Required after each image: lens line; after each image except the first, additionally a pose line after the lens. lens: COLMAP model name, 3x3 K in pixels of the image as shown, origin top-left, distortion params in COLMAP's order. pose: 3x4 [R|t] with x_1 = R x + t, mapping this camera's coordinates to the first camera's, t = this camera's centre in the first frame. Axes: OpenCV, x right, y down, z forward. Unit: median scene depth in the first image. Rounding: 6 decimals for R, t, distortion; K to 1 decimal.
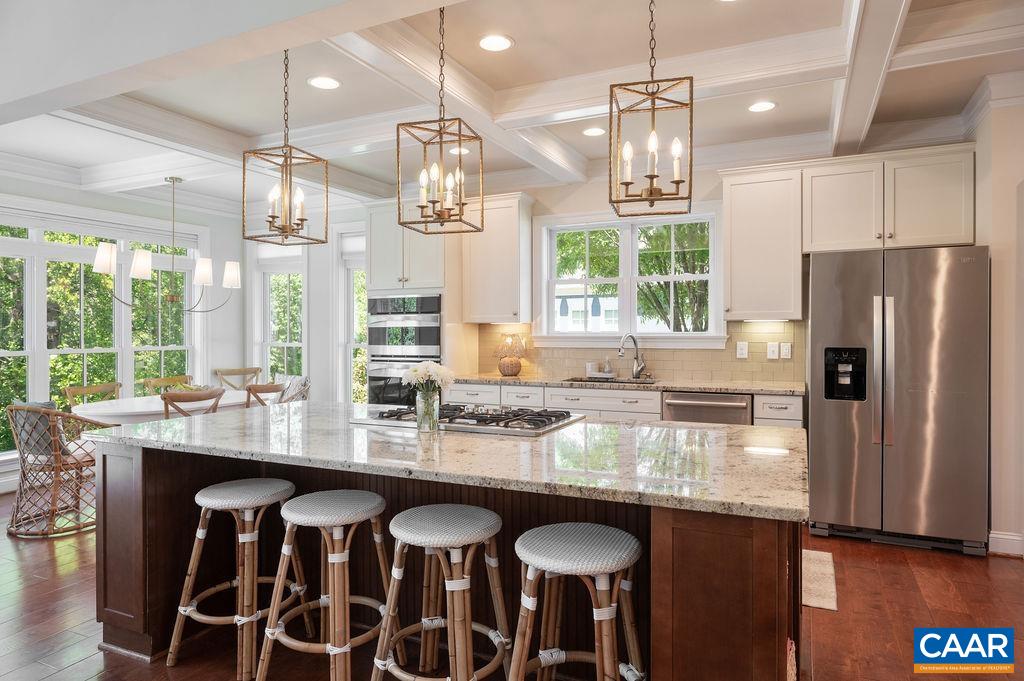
lens RADIAL K [[626.6, 0, 512.3], [0, 626.6, 333.4], [0, 0, 1]] dist [-0.001190, 0.001449]
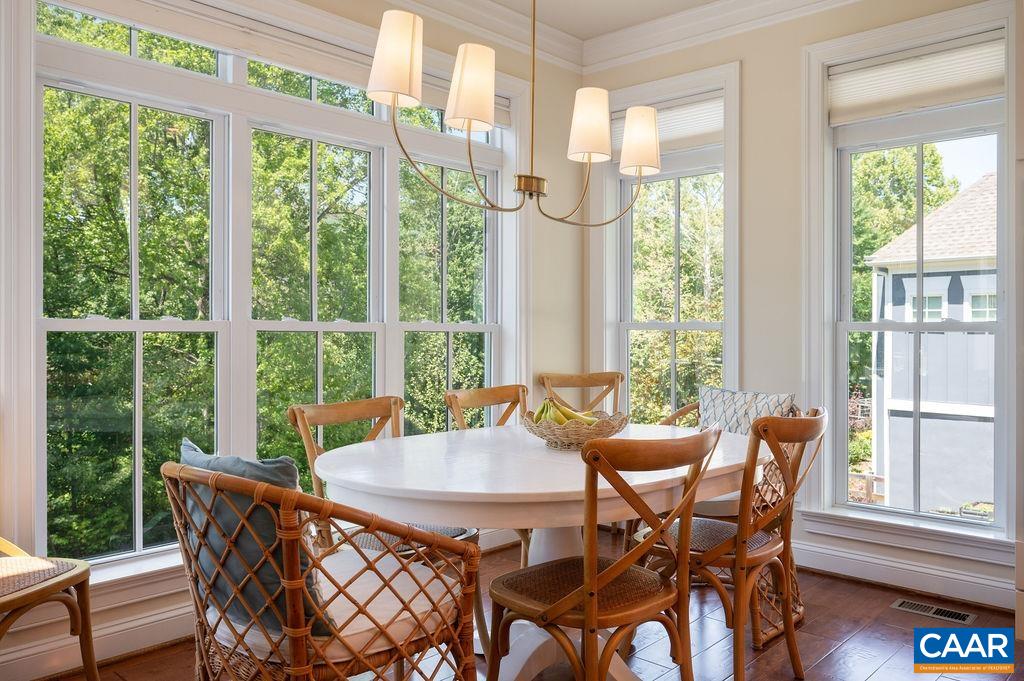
lens RADIAL K [[792.8, 0, 512.0], [0, 792.8, 340.5], [0, 0, 1]] dist [-0.002117, -0.001135]
pose [[0.954909, 0.006949, -0.296816, -0.411928], [-0.007062, 0.999975, 0.000693, 0.040690], [0.296814, 0.001434, 0.954934, 0.531511]]
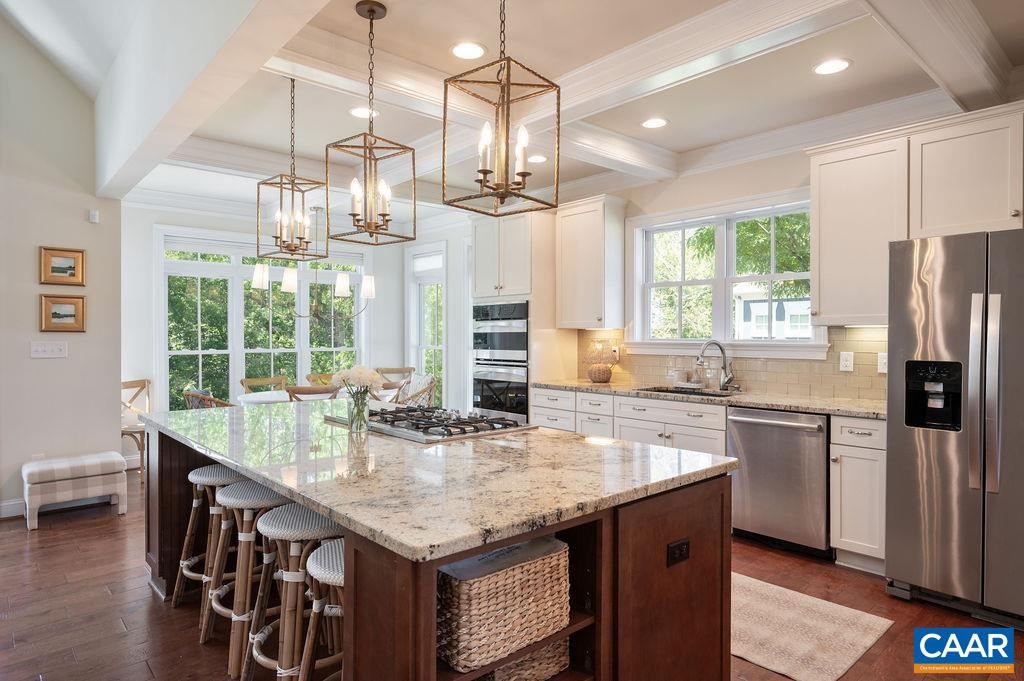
lens RADIAL K [[604.8, 0, 512.0], [0, 604.8, 340.5], [0, 0, 1]] dist [-0.004566, -0.002154]
pose [[0.920059, 0.008290, -0.391693, 0.258282], [-0.006896, 0.999964, 0.004966, -0.002076], [0.391720, -0.001868, 0.920083, 0.082262]]
